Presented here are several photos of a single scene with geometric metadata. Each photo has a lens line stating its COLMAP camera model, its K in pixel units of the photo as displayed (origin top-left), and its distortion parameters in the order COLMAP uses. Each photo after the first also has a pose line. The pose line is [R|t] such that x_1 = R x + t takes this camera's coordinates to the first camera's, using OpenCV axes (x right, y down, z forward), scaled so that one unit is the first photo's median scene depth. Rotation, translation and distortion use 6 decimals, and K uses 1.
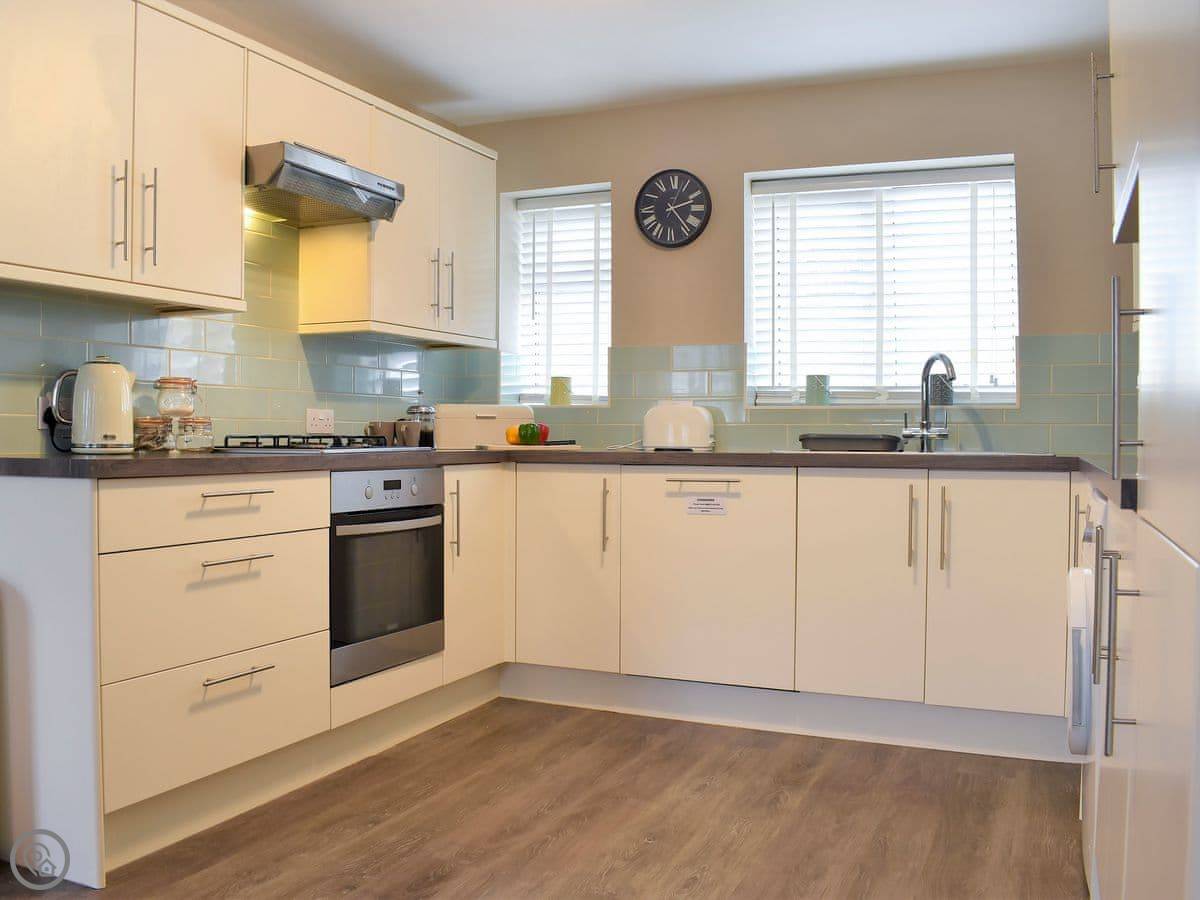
lens RADIAL K [[1078.6, 0, 528.5], [0, 1078.6, 451.9], [0, 0, 1]] dist [-0.099855, -0.000303]
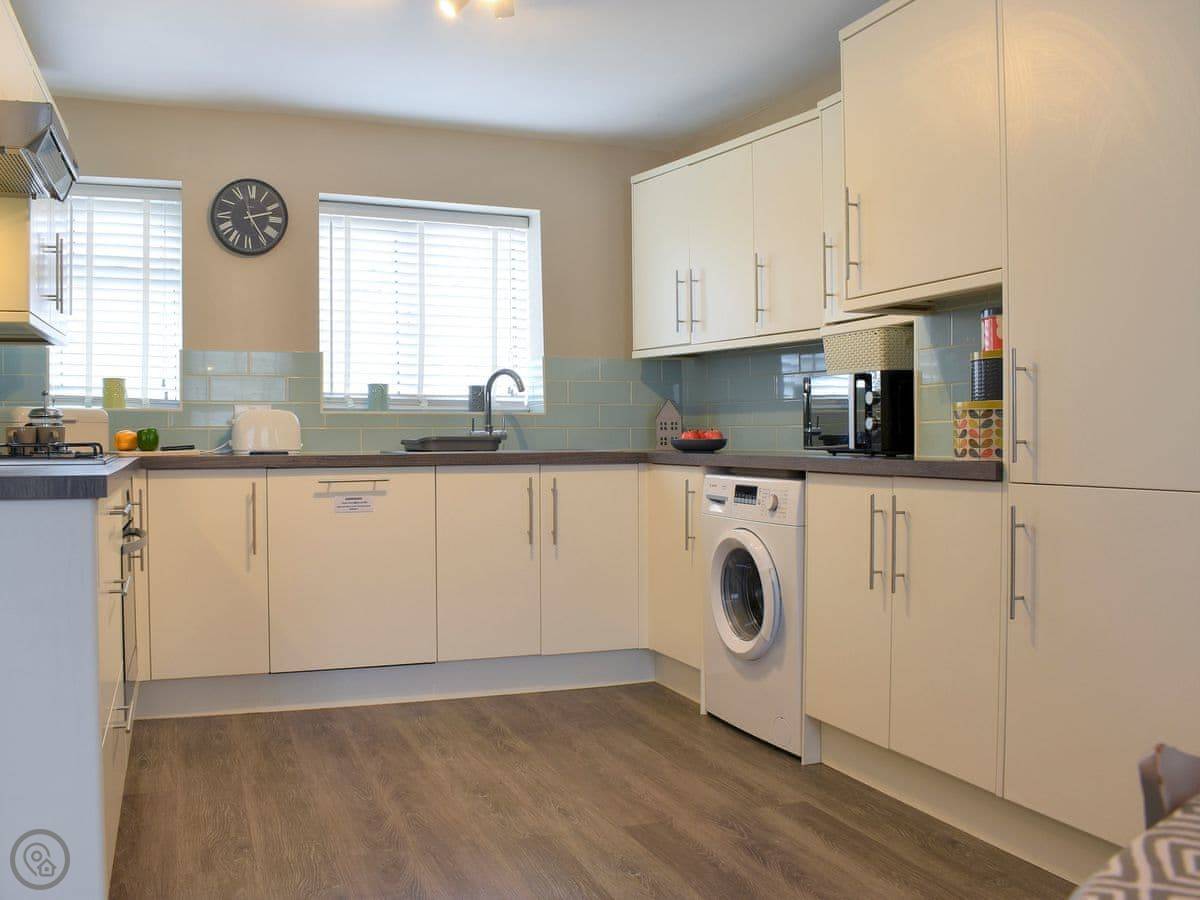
lens RADIAL K [[1078.6, 0, 528.5], [0, 1078.6, 451.9], [0, 0, 1]] dist [-0.099855, -0.000303]
pose [[0.713085, -0.017396, 0.700862, -0.421761], [0.017770, 0.999819, 0.006736, -0.005818], [-0.700852, 0.007651, 0.713266, 0.096738]]
